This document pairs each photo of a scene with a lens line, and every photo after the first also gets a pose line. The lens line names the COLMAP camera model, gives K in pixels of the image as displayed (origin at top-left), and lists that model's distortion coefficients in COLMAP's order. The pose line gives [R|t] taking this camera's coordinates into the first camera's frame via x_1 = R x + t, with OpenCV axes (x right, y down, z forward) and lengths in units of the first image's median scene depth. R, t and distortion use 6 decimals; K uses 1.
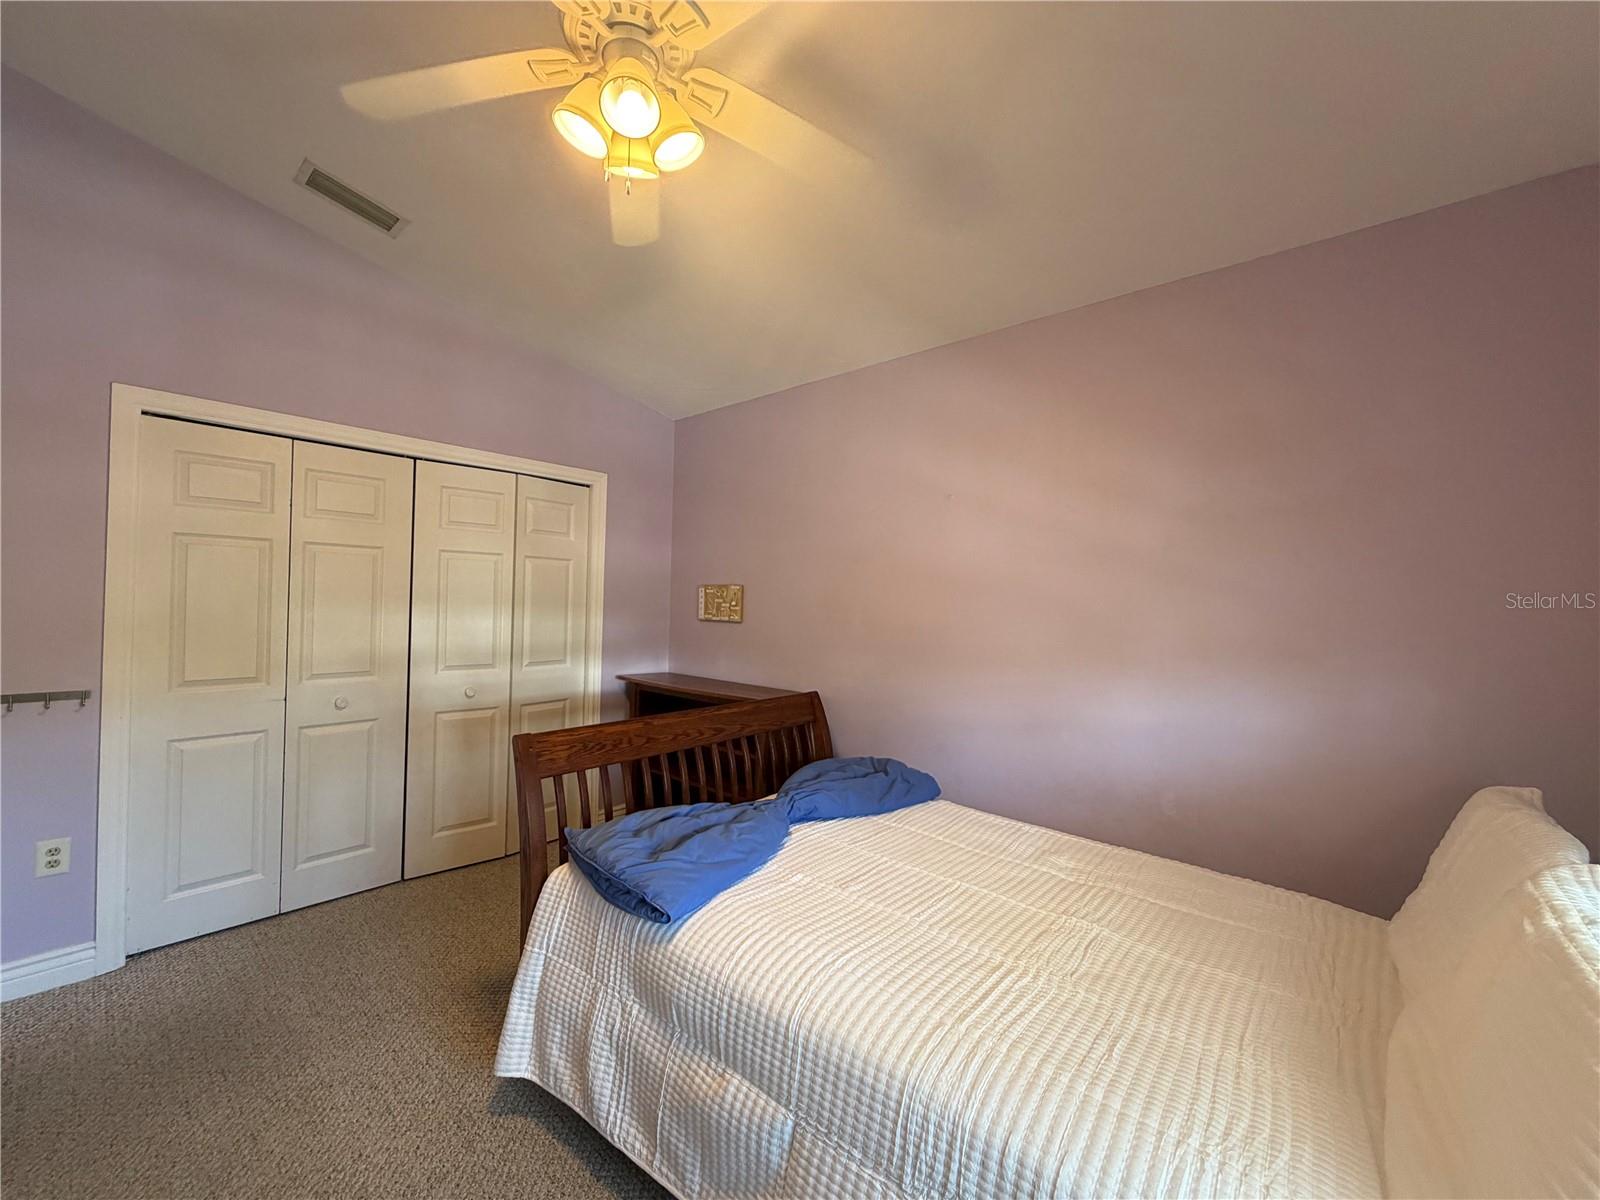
lens RADIAL K [[637.4, 0, 795.7], [0, 637.4, 600.6], [0, 0, 1]] dist [-0.004018, -0.000391]
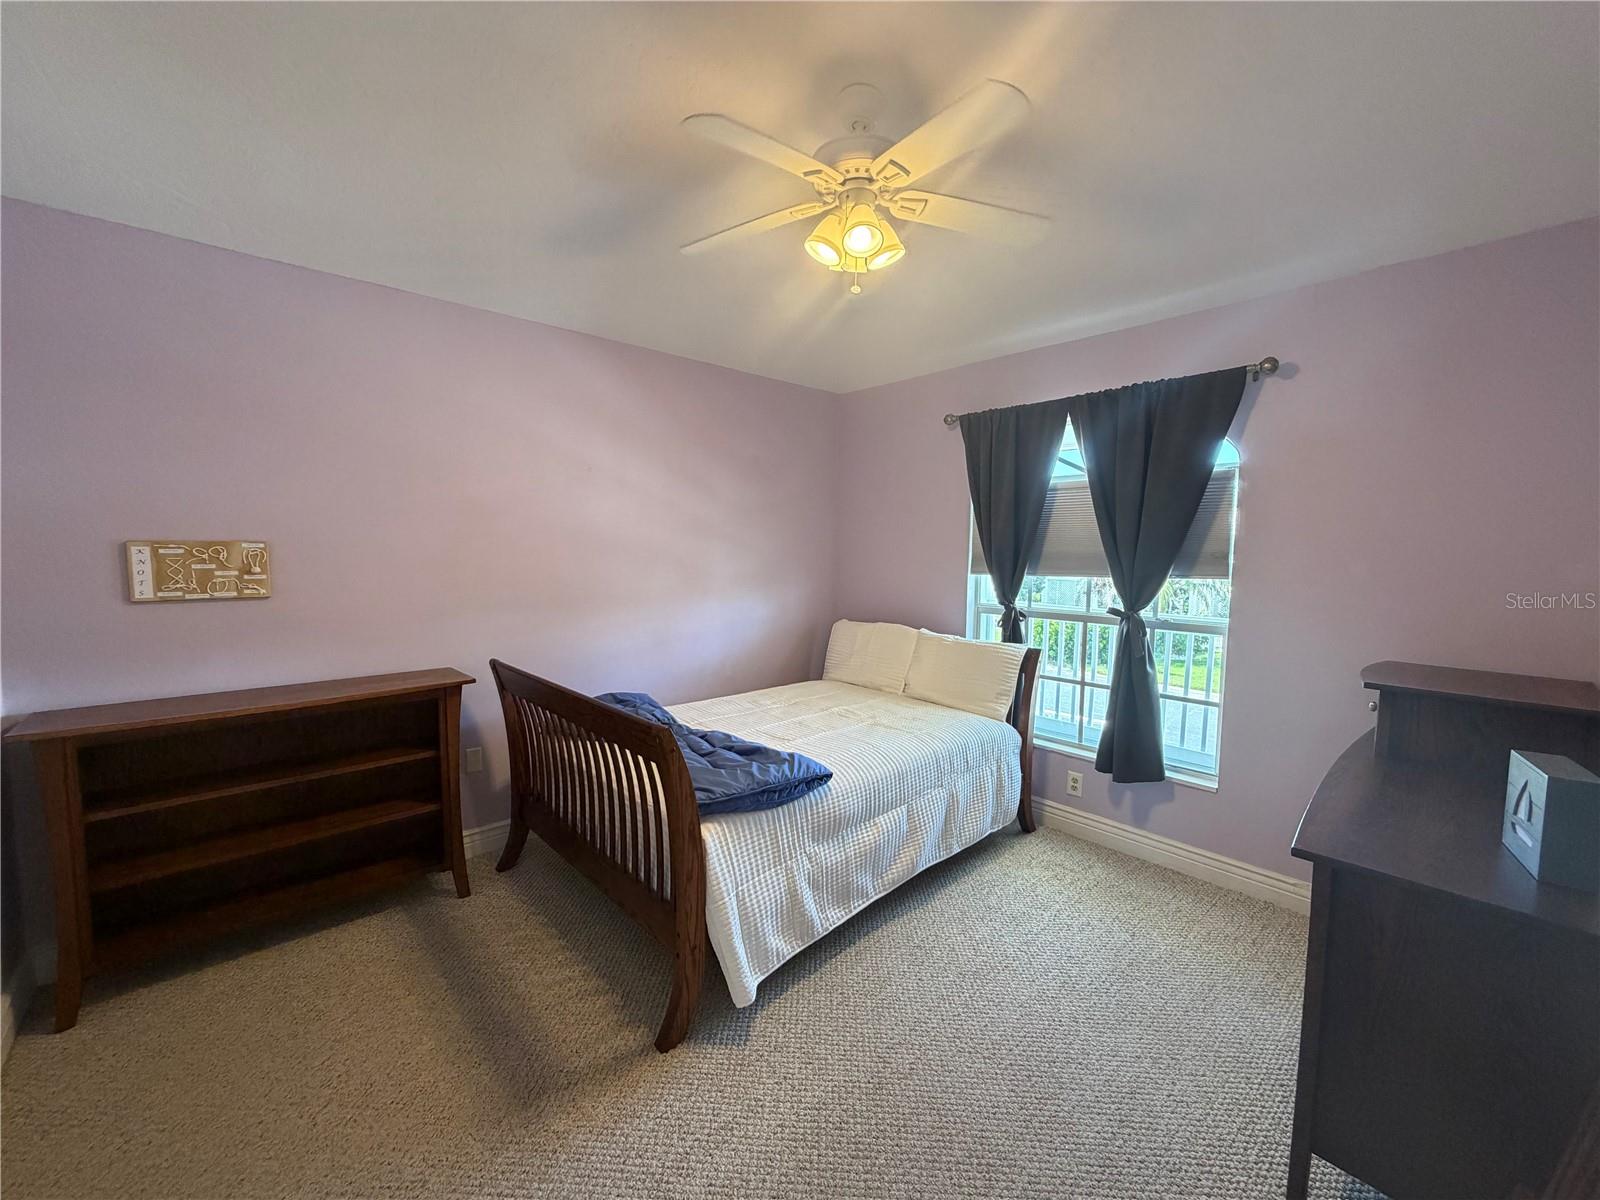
lens RADIAL K [[637.4, 0, 801.2], [0, 637.4, 607.8], [0, 0, 1]] dist [-0.004018, -0.000391]
pose [[0.089229, -0.111035, 0.989803, -0.765633], [-0.004284, 0.993715, 0.111860, -0.035499], [-0.996002, -0.014222, 0.088192, 0.425620]]
